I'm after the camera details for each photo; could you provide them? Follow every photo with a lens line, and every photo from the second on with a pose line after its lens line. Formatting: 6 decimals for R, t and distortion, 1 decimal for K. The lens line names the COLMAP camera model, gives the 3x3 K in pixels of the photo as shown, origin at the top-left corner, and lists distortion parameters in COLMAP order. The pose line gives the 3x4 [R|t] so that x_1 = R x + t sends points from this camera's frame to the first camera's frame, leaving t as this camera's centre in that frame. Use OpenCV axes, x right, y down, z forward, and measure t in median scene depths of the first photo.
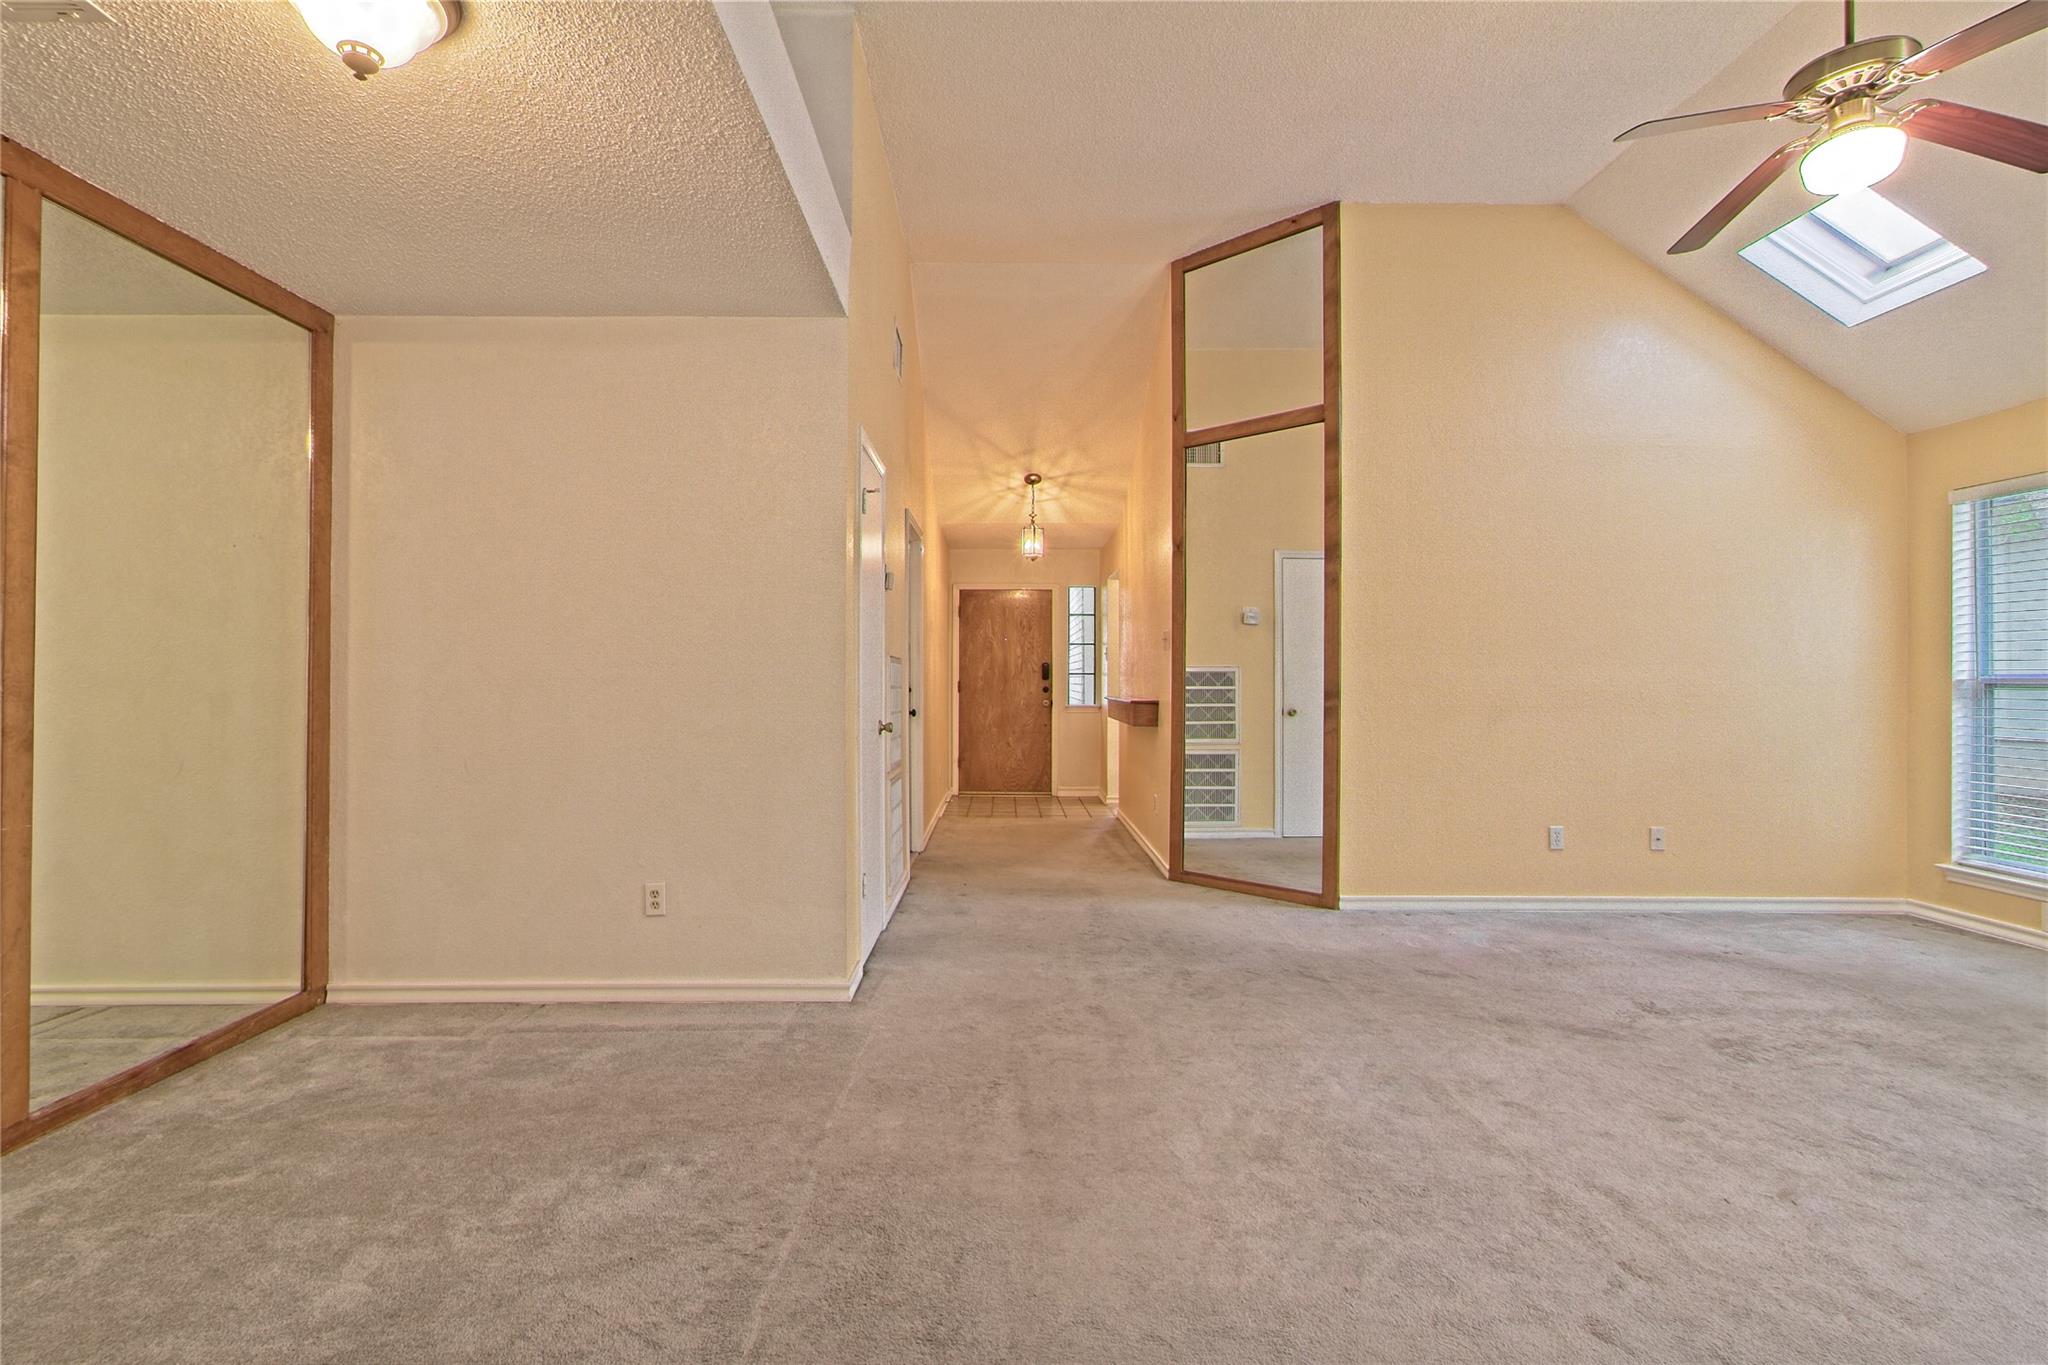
lens RADIAL K [[942.3, 0, 1016.6], [0, 942.3, 664.5], [0, 0, 1]] dist [-0.012641, 0.009377]
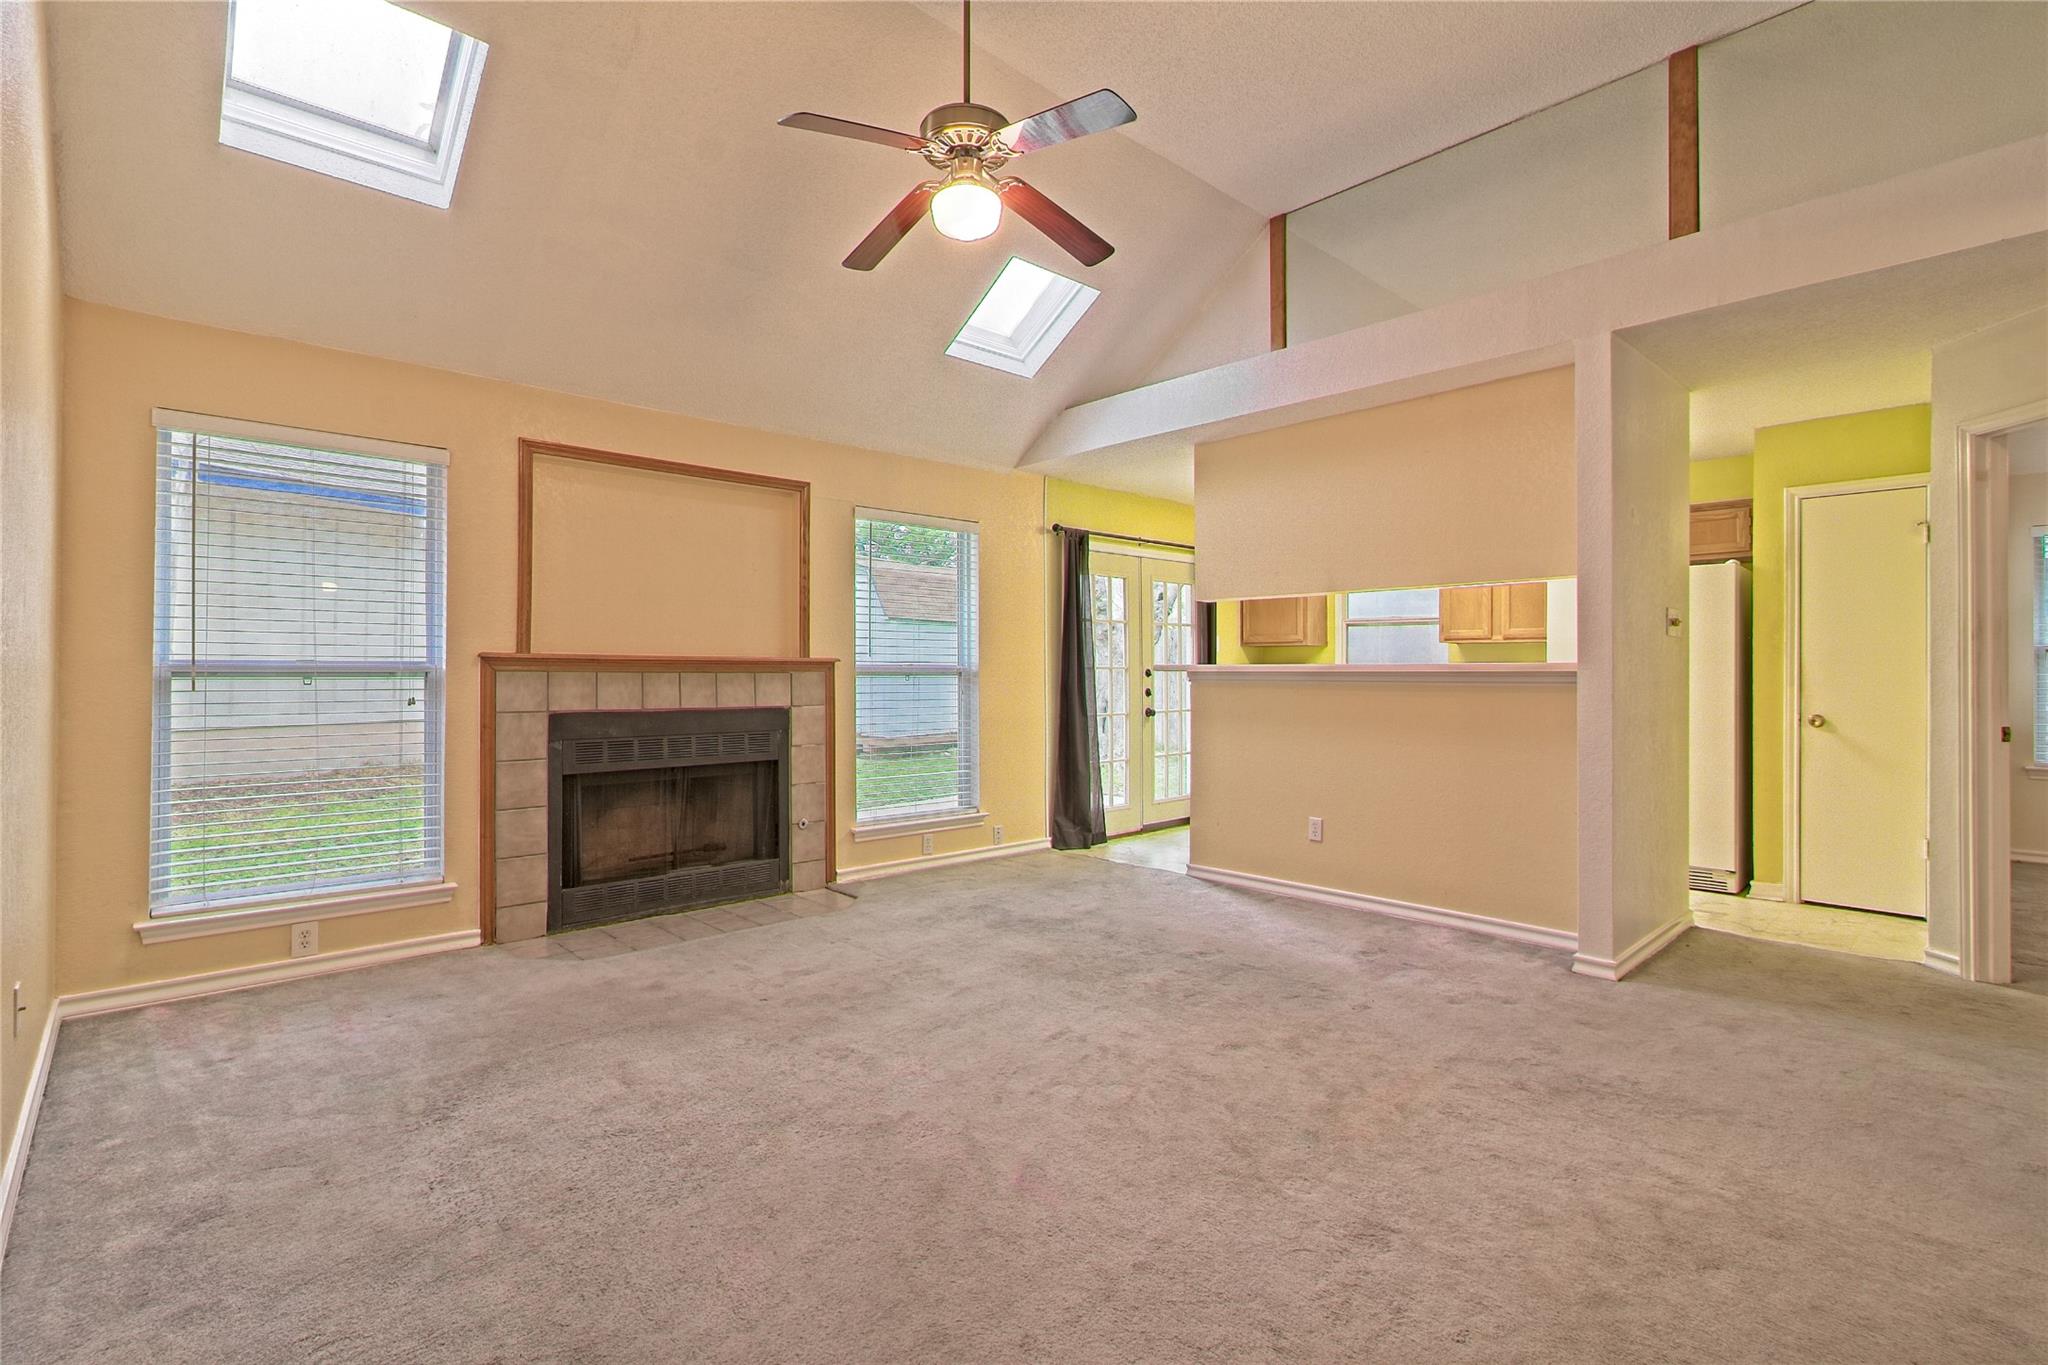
lens RADIAL K [[942.3, 0, 1016.6], [0, 942.3, 664.5], [0, 0, 1]] dist [-0.012641, 0.009377]
pose [[-0.673820, -0.000586, 0.738895, 0.008742], [-0.016402, 0.999765, -0.014164, 0.014096], [-0.738714, -0.021663, -0.673671, 0.998246]]
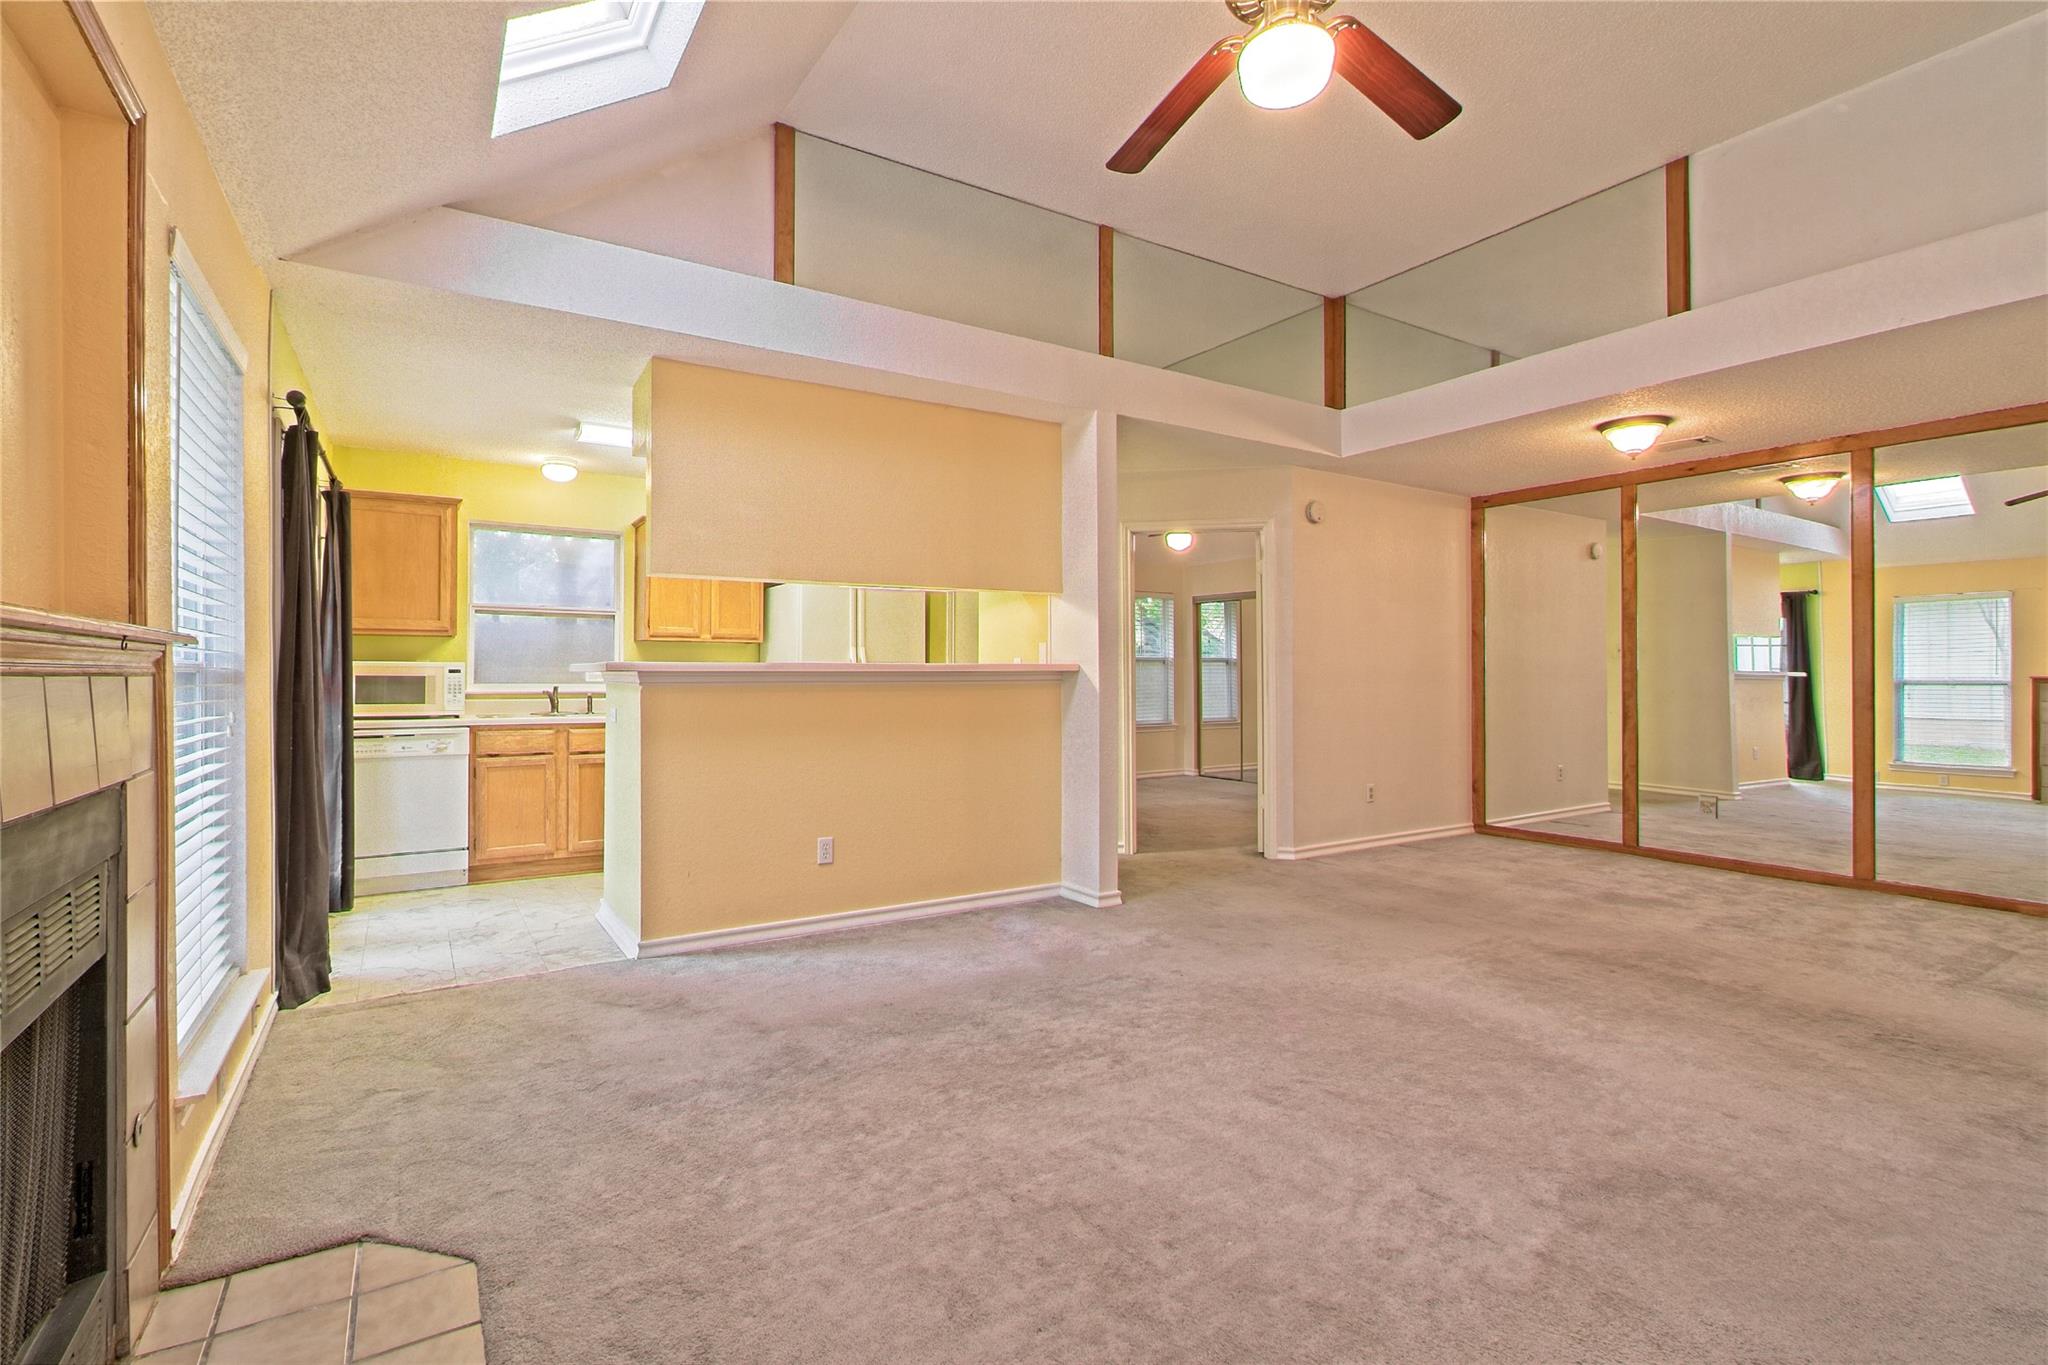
lens RADIAL K [[942.3, 0, 1016.6], [0, 942.3, 664.5], [0, 0, 1]] dist [-0.012641, 0.009377]
pose [[-0.850313, -0.010486, -0.526173, 0.904351], [0.003234, 0.999678, -0.025149, 0.018640], [0.526268, -0.023086, -0.850005, 0.930023]]
